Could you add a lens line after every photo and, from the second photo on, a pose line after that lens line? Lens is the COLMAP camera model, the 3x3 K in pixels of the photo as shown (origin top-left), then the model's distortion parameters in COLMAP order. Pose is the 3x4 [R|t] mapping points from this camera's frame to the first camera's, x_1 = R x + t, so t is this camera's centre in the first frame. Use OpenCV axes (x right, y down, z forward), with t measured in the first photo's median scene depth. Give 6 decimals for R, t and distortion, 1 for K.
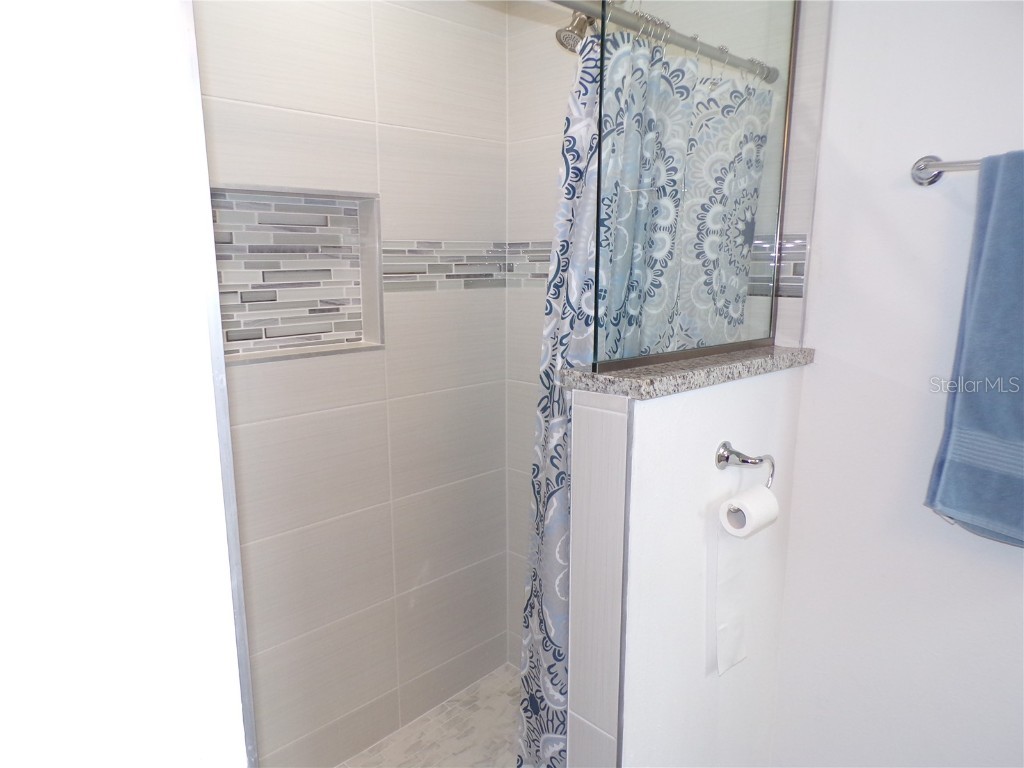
lens RADIAL K [[687.5, 0, 512.2], [0, 687.5, 382.2], [0, 0, 1]] dist [-0.006879, 0.007143]
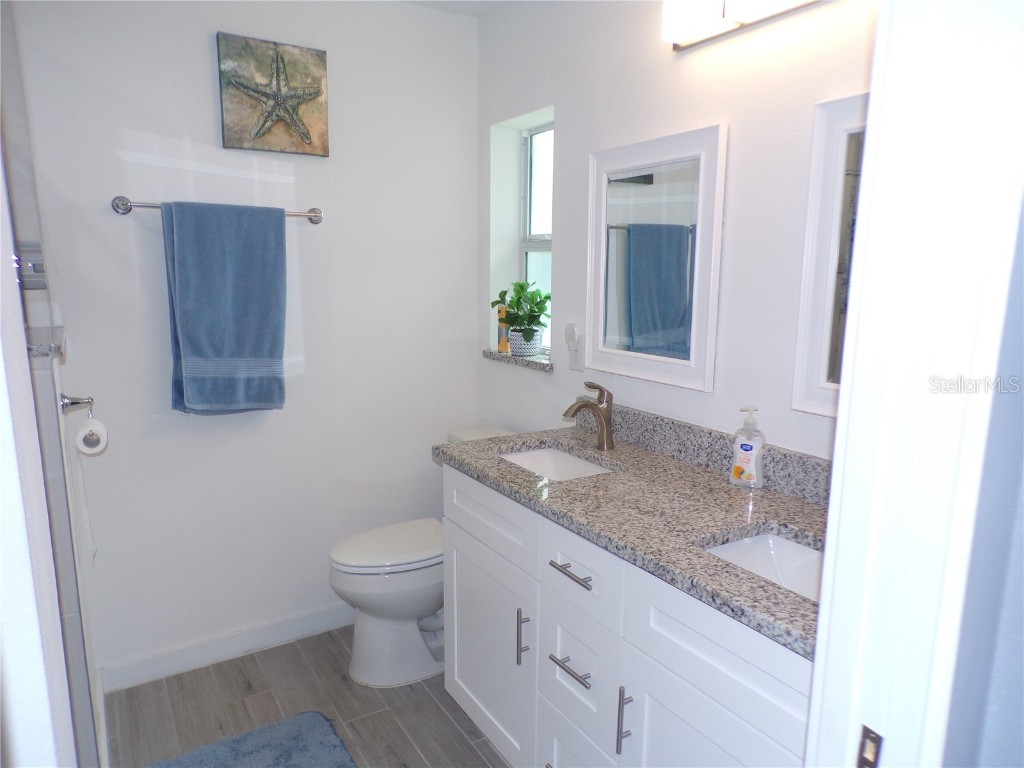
lens RADIAL K [[687.5, 0, 513.3], [0, 687.5, 386.6], [0, 0, 1]] dist [-0.006879, 0.007143]
pose [[0.211960, -0.169257, 0.962510, -0.840105], [0.176478, 0.975326, 0.132648, 0.052543], [-0.961212, 0.141746, 0.236600, -0.193569]]
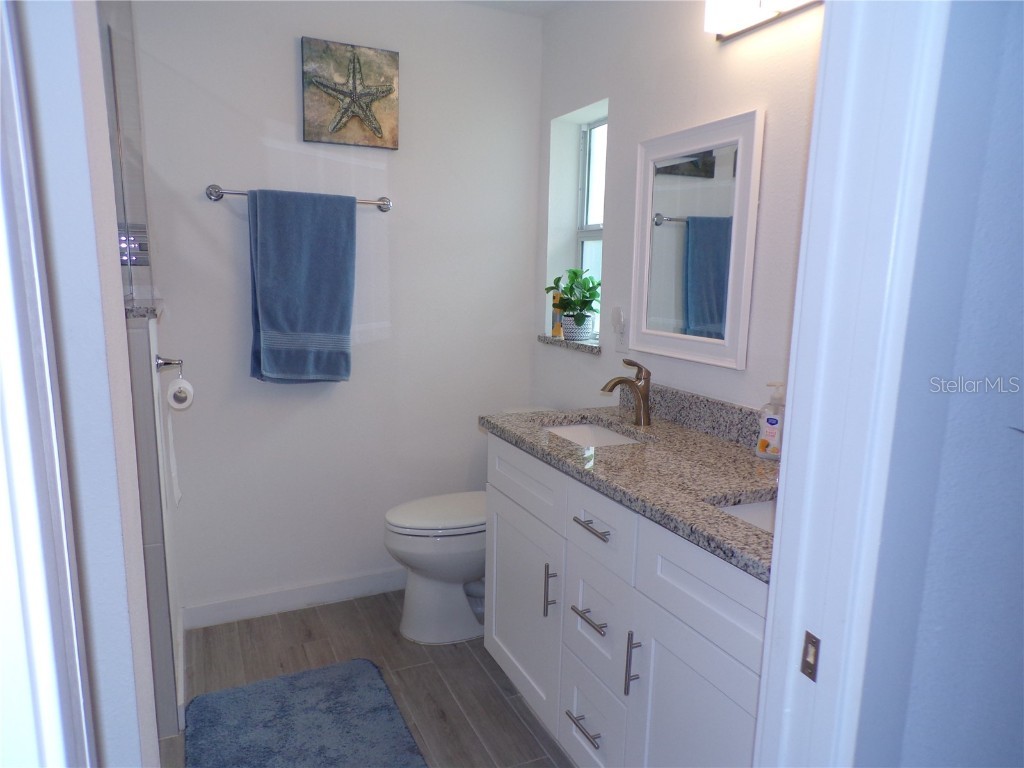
lens RADIAL K [[687.5, 0, 512.2], [0, 687.5, 386.6], [0, 0, 1]] dist [-0.006879, 0.007143]
pose [[0.328273, -0.153157, 0.932084, -0.919142], [0.157637, 0.981812, 0.105809, 0.123826], [-0.931337, 0.112196, 0.346445, -0.290399]]
